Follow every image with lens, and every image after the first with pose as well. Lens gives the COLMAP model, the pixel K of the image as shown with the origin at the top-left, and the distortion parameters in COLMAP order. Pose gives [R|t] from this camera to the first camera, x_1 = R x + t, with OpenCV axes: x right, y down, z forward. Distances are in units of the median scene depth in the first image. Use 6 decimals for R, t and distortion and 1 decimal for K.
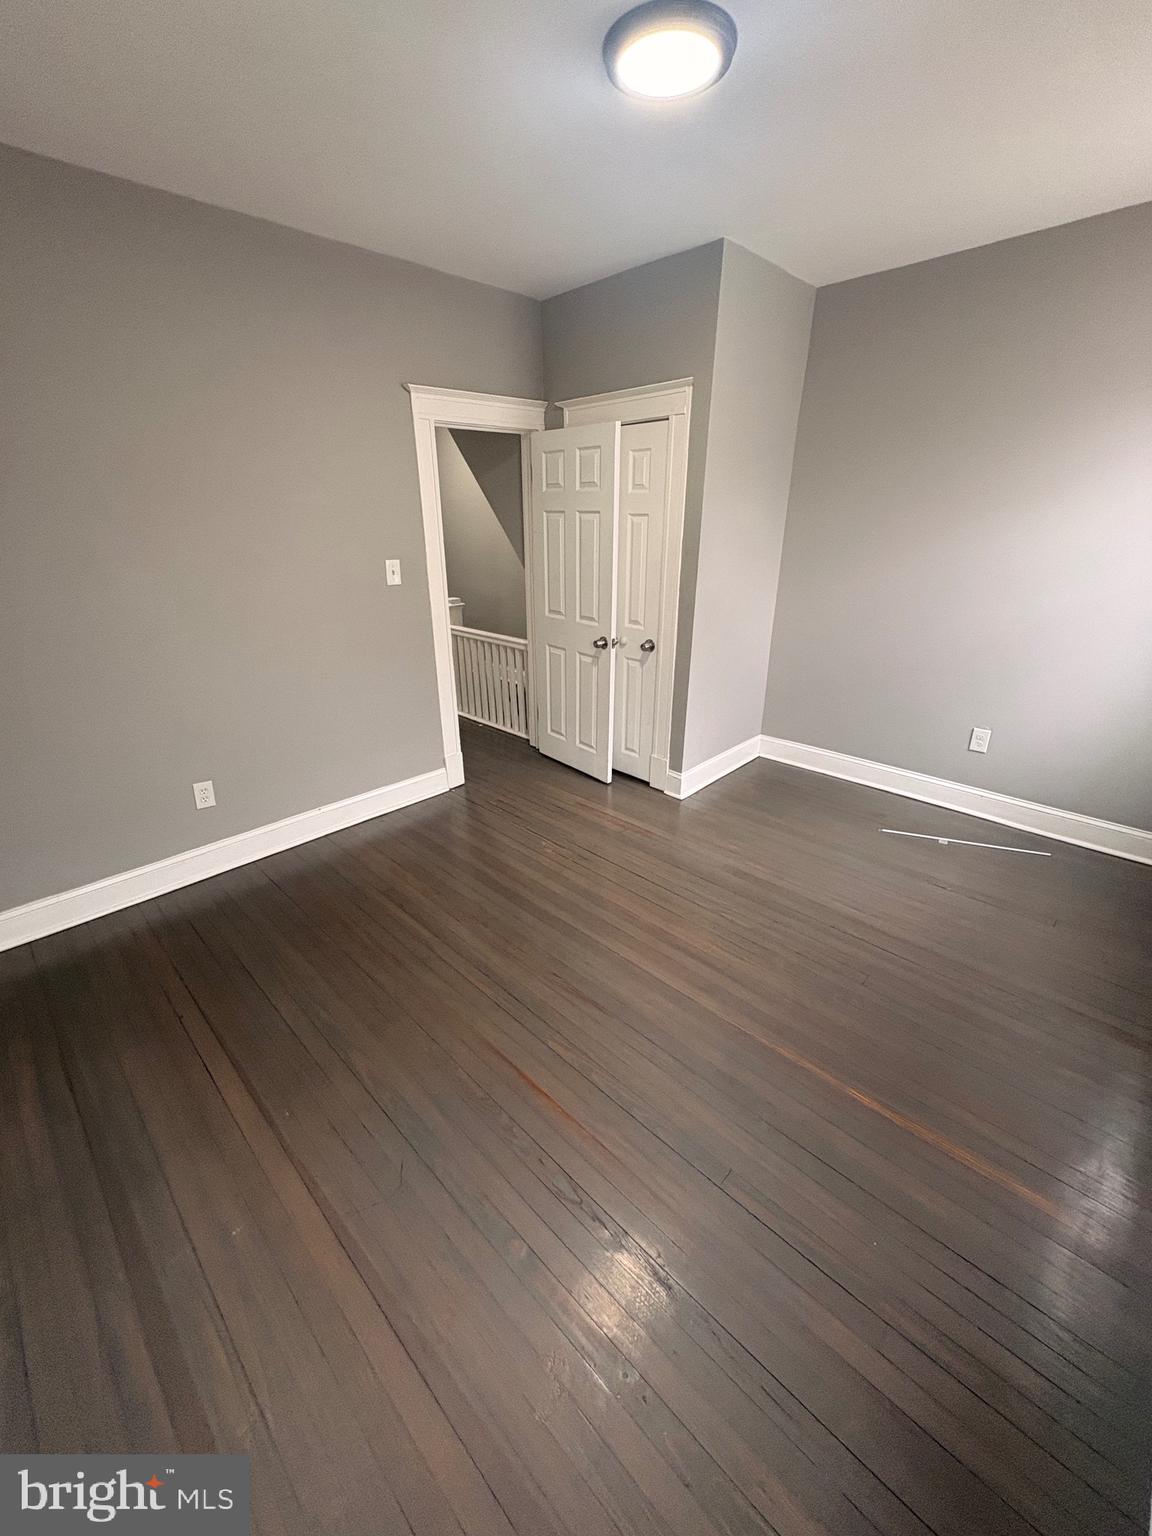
lens RADIAL K [[614.0, 0, 576.0], [0, 614.0, 768.0], [0, 0, 1]] dist [0.001281, 0.000396]
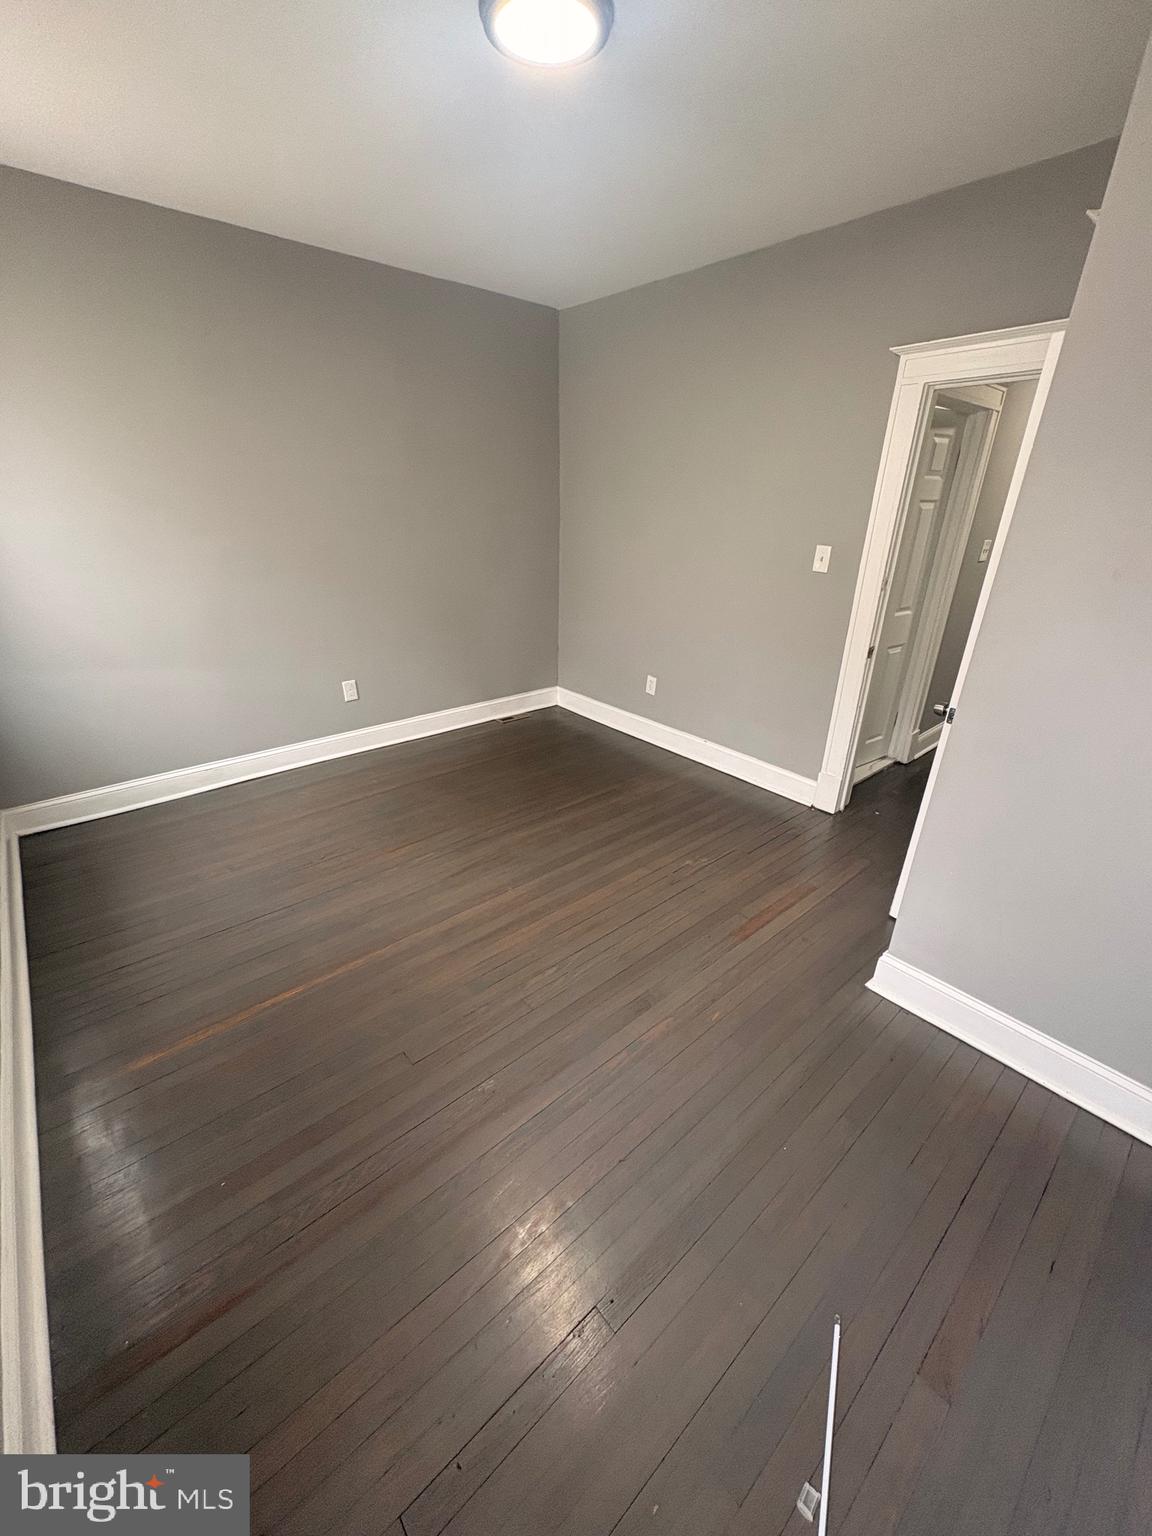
lens RADIAL K [[614.0, 0, 576.0], [0, 614.0, 768.0], [0, 0, 1]] dist [0.001281, 0.000396]
pose [[-0.083234, 0.408800, -0.908820, 0.895925], [-0.406166, 0.818880, 0.405542, -0.343834], [0.910001, 0.402887, 0.097882, 0.830507]]
